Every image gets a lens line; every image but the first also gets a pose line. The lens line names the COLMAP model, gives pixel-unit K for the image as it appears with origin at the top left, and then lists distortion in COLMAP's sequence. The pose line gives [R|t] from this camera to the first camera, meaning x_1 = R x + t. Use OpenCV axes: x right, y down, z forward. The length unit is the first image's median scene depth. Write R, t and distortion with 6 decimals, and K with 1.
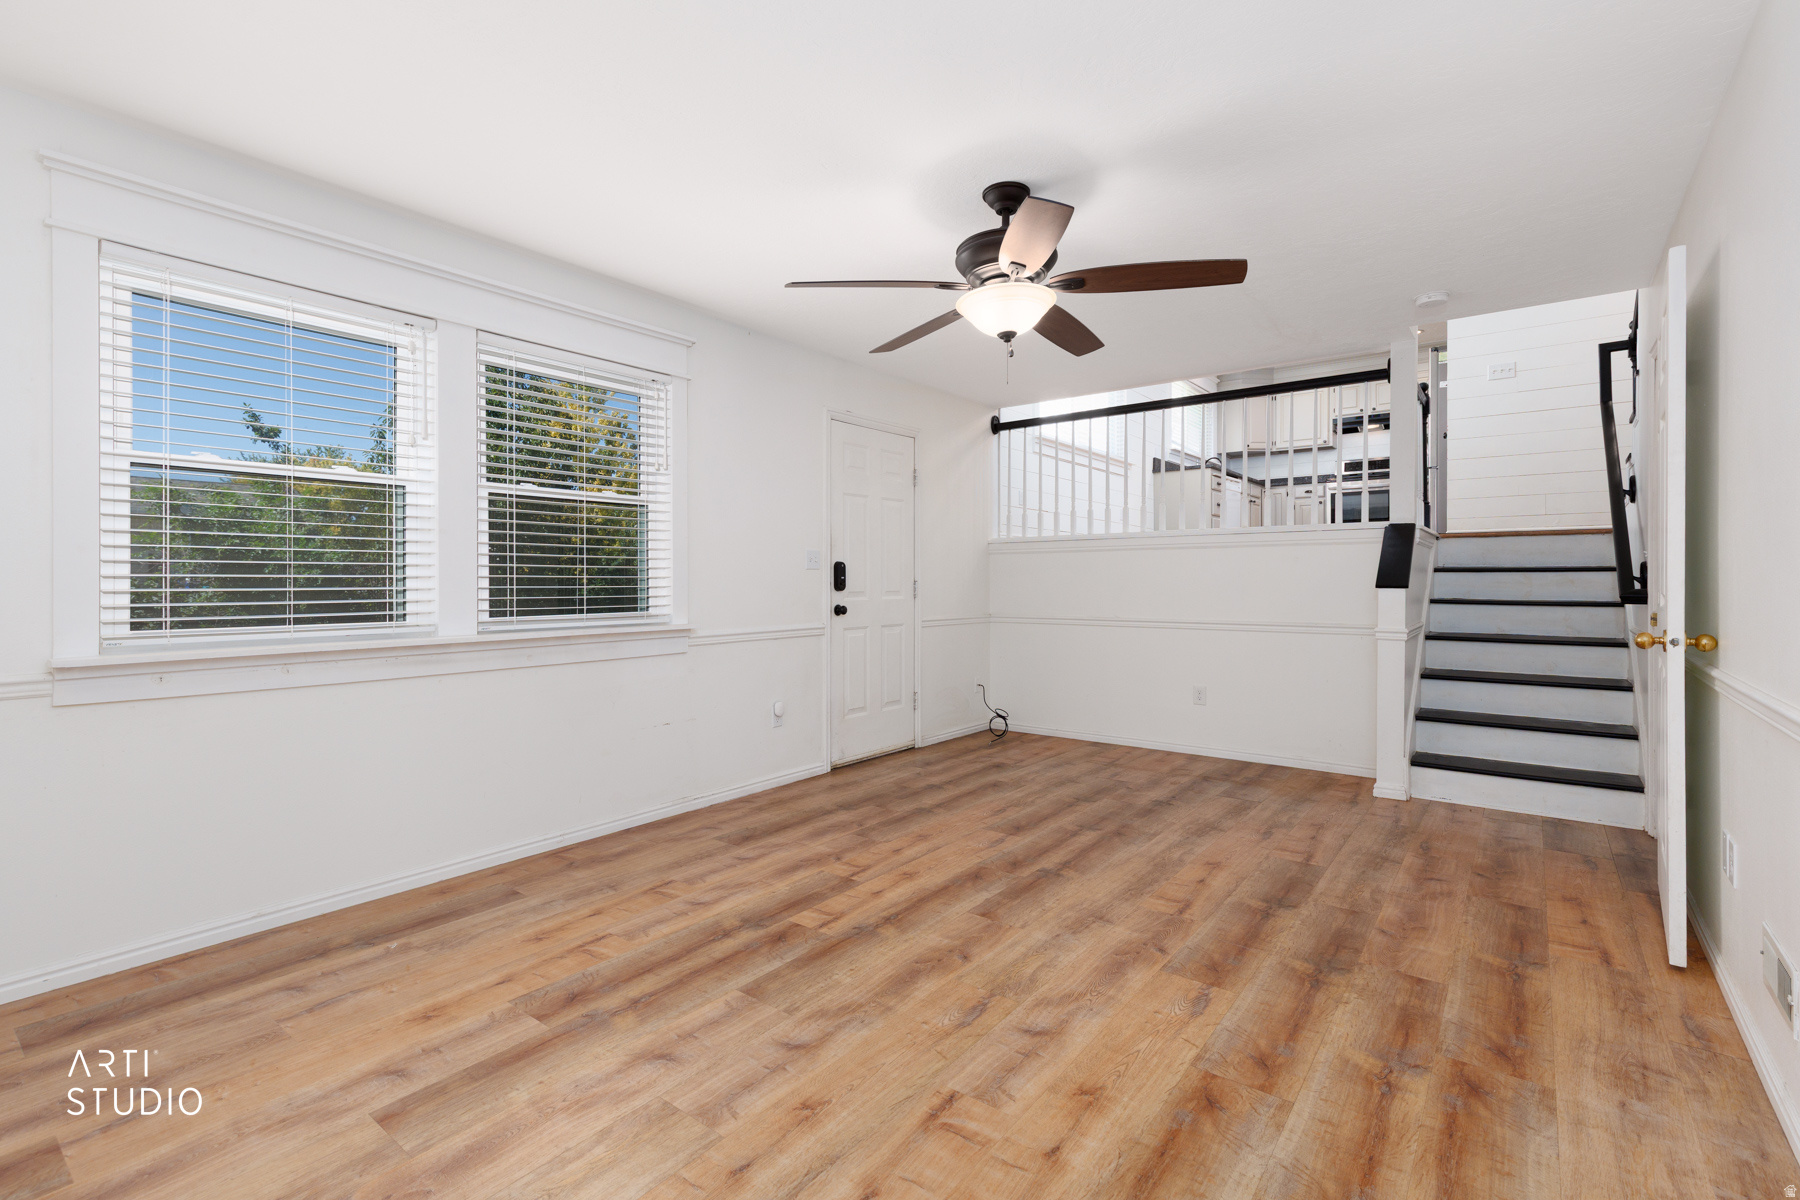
lens RADIAL K [[808.1, 0, 905.4], [0, 808.1, 582.7], [0, 0, 1]] dist [0.007673, -0.000995]
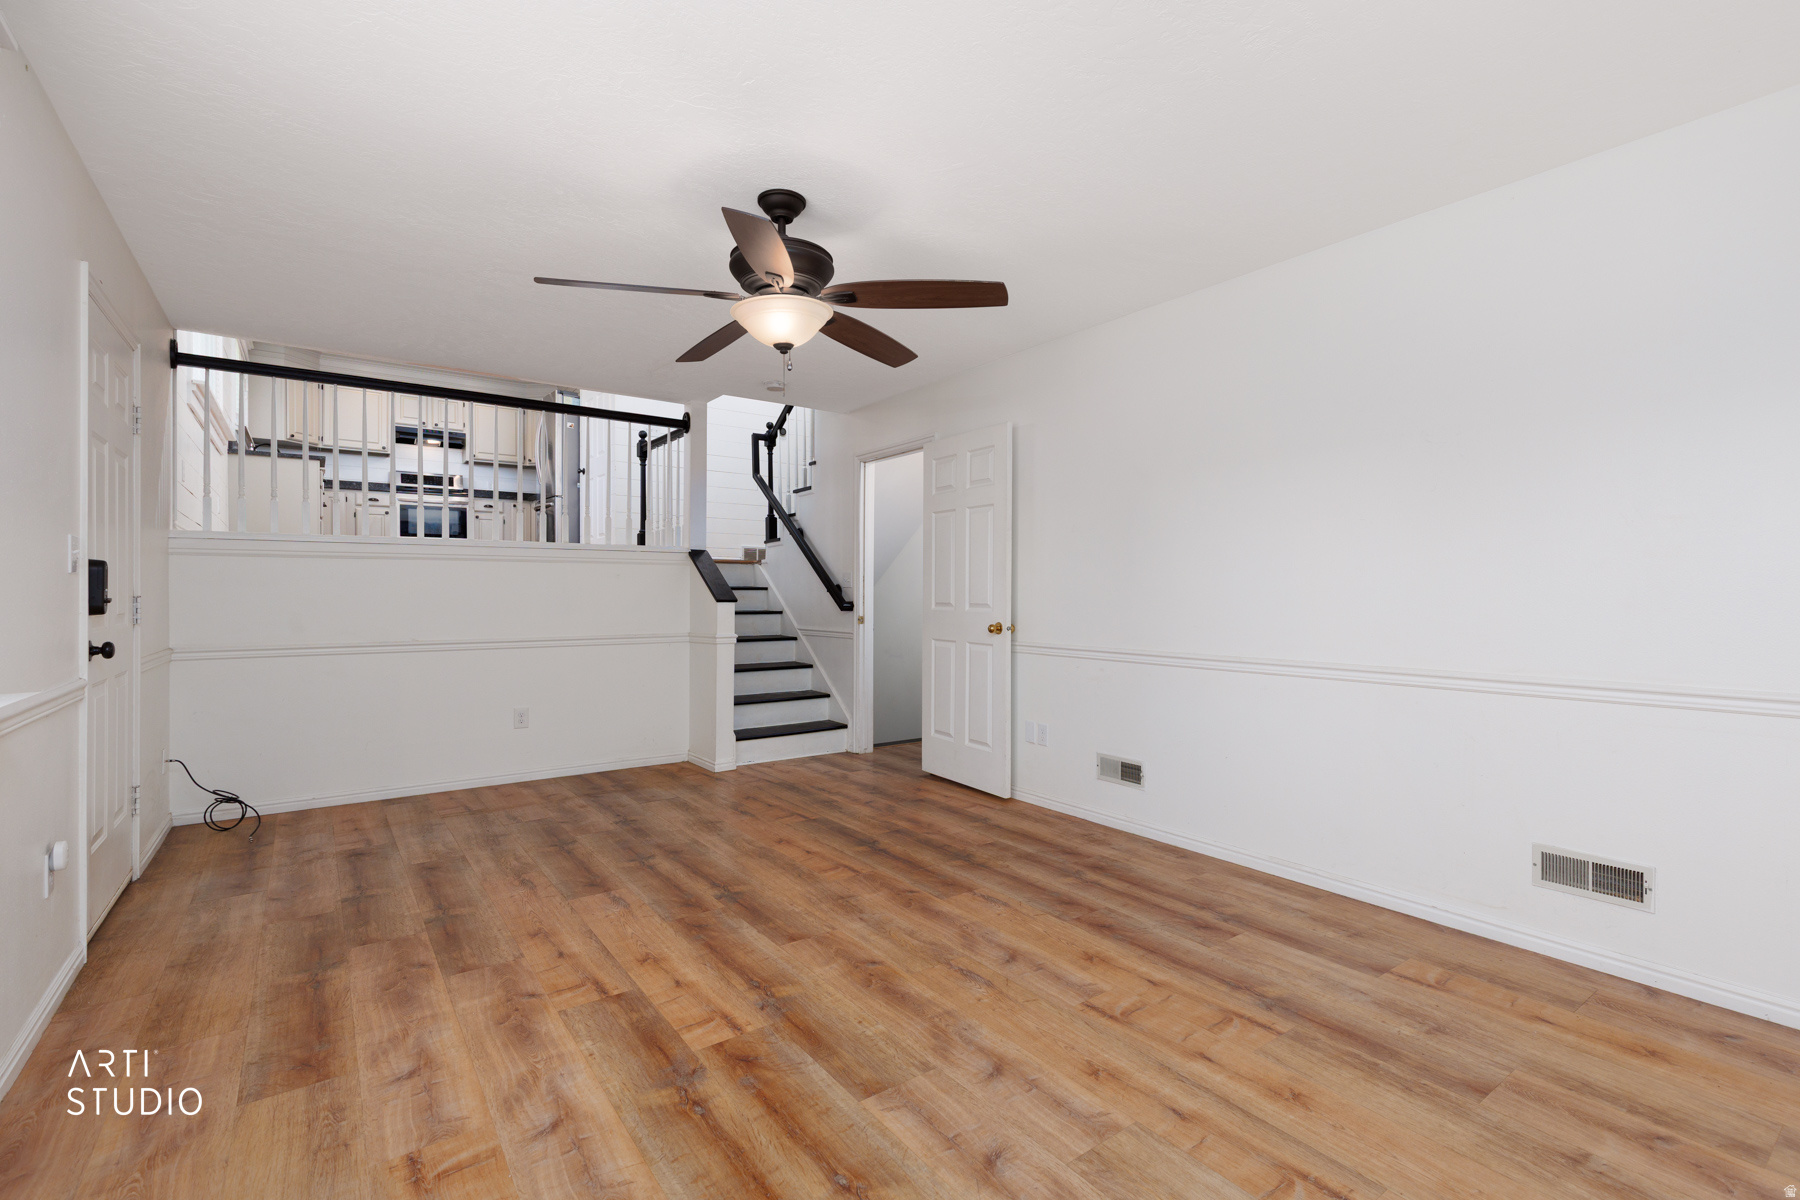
lens RADIAL K [[804.1, 0, 905.5], [0, 804.1, 596.4], [0, 0, 1]] dist [0.008131, -0.000182]
pose [[0.281158, -0.000542, 0.959661, -0.774390], [0.002231, 0.999998, -0.000089, -0.001918], [-0.959659, 0.002166, 0.281158, 0.581223]]
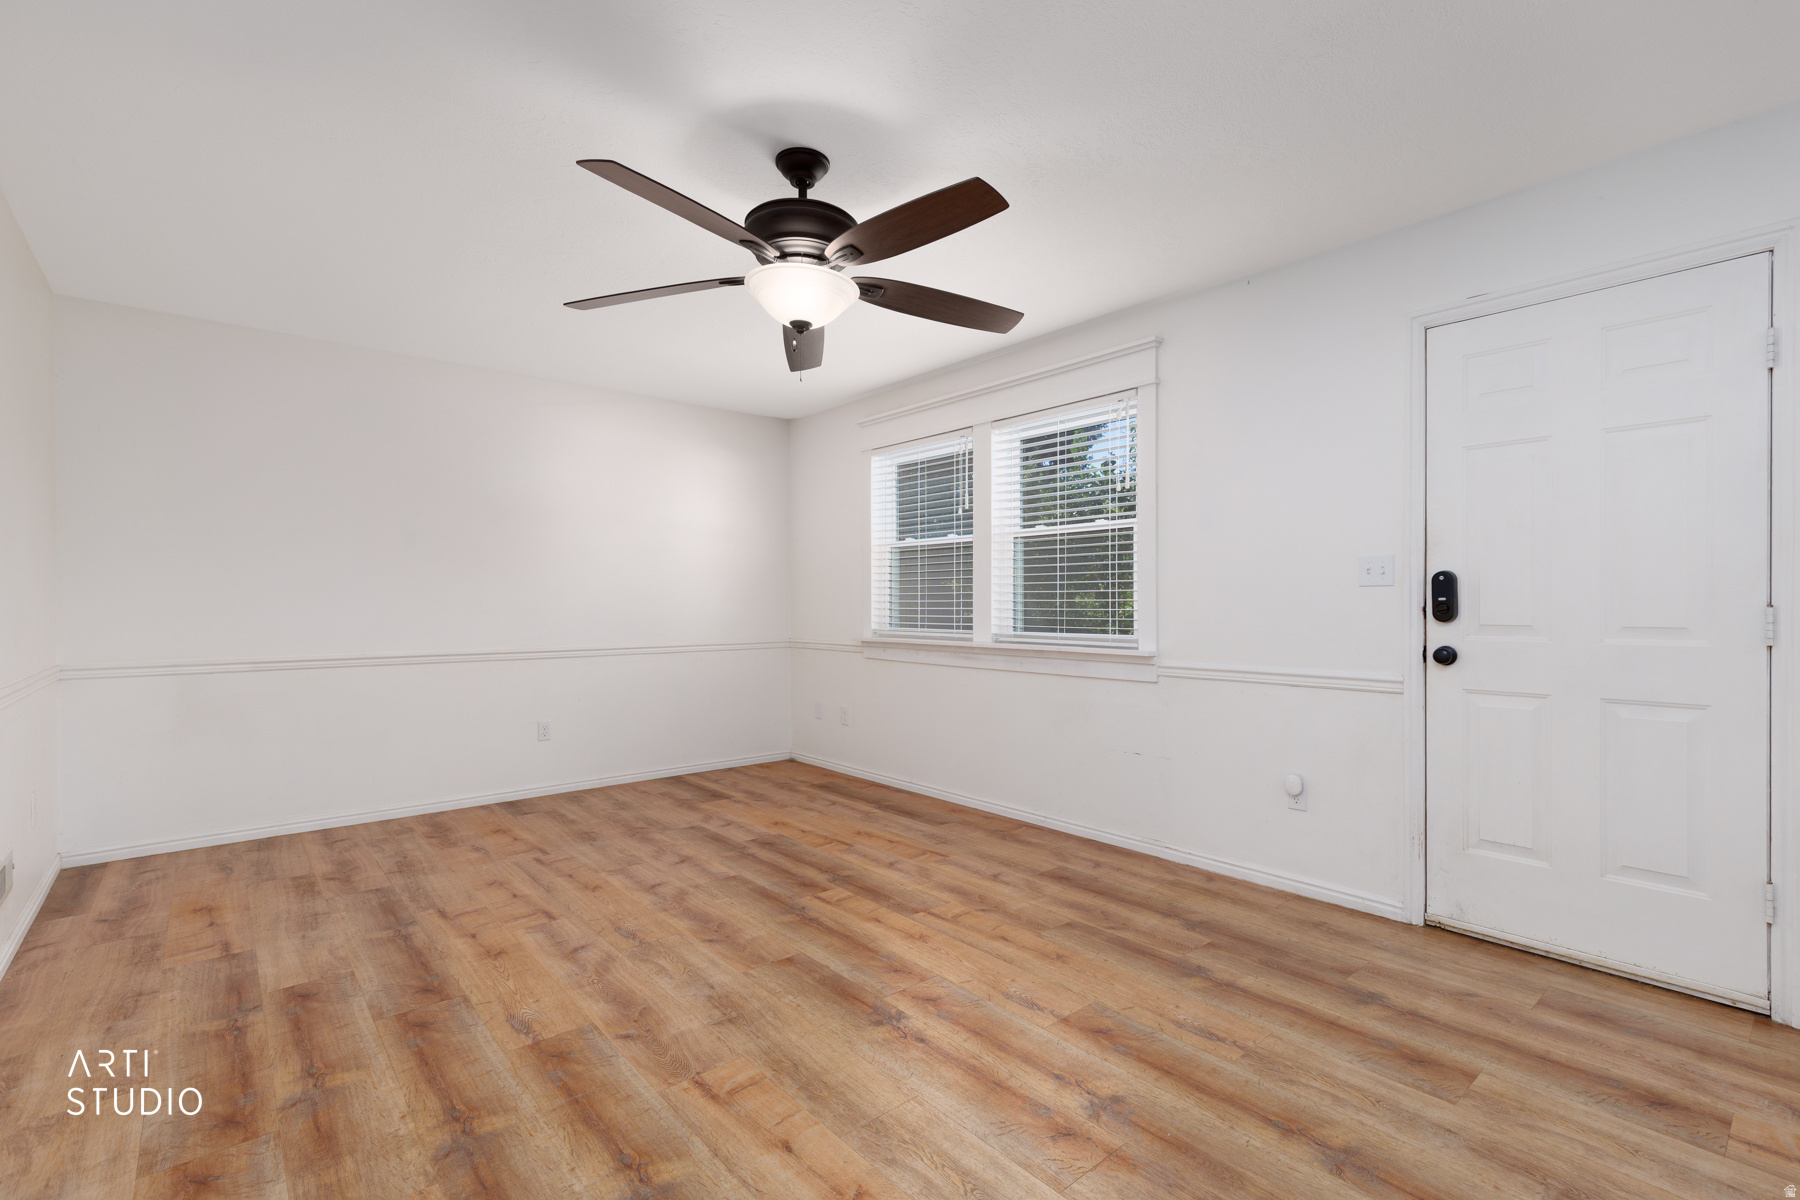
lens RADIAL K [[811.3, 0, 915.1], [0, 811.3, 604.0], [0, 0, 1]] dist [0.009204, -0.000113]
pose [[-0.198170, 0.004803, -0.980156, 0.972126], [0.000161, 0.999988, 0.004868, -0.009911], [0.980168, 0.000807, -0.198169, 1.298088]]
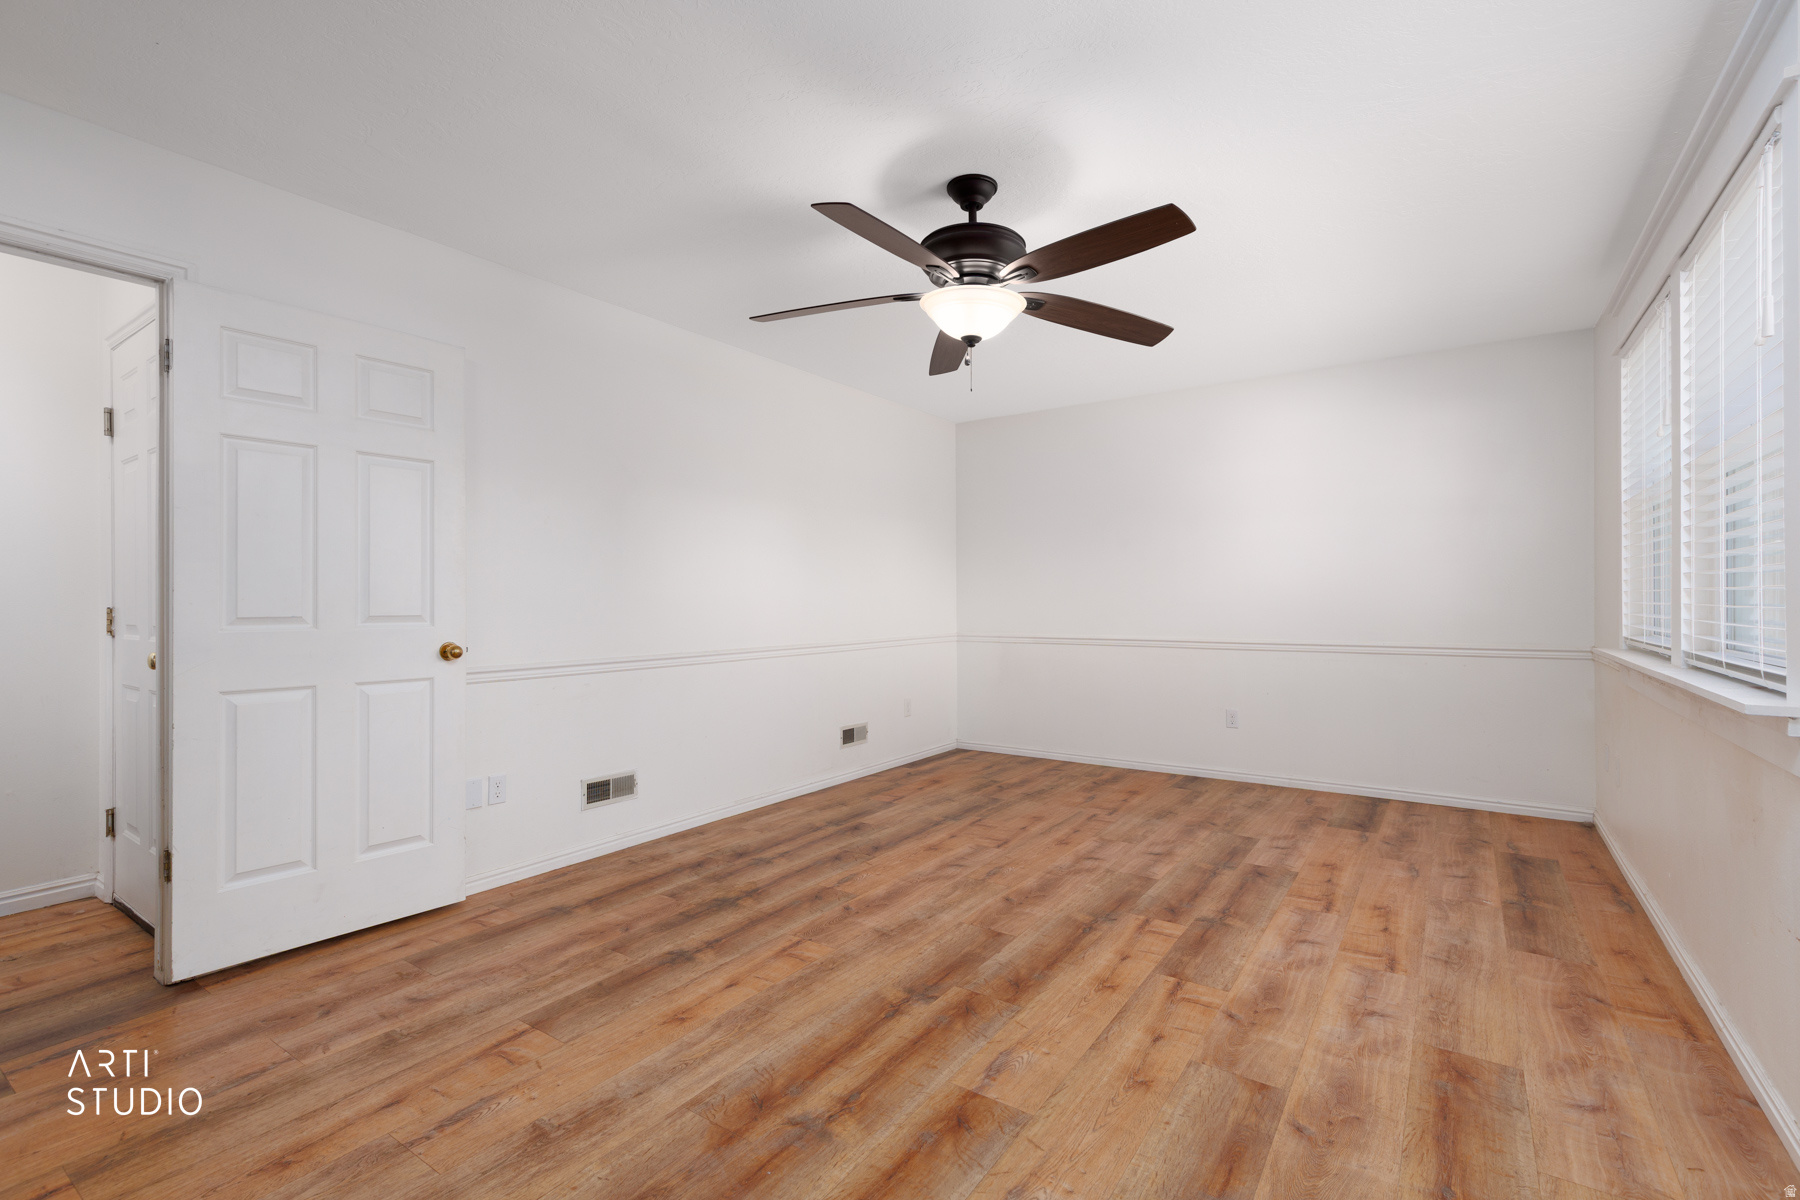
lens RADIAL K [[812.6, 0, 900.0], [0, 812.6, 590.1], [0, 0, 1]] dist [0.006960, -0.001163]
pose [[-0.998835, 0.006999, -0.047749, 0.256773], [0.007380, 0.999942, -0.007801, -0.007087], [0.047692, -0.008144, -0.998829, 1.948662]]
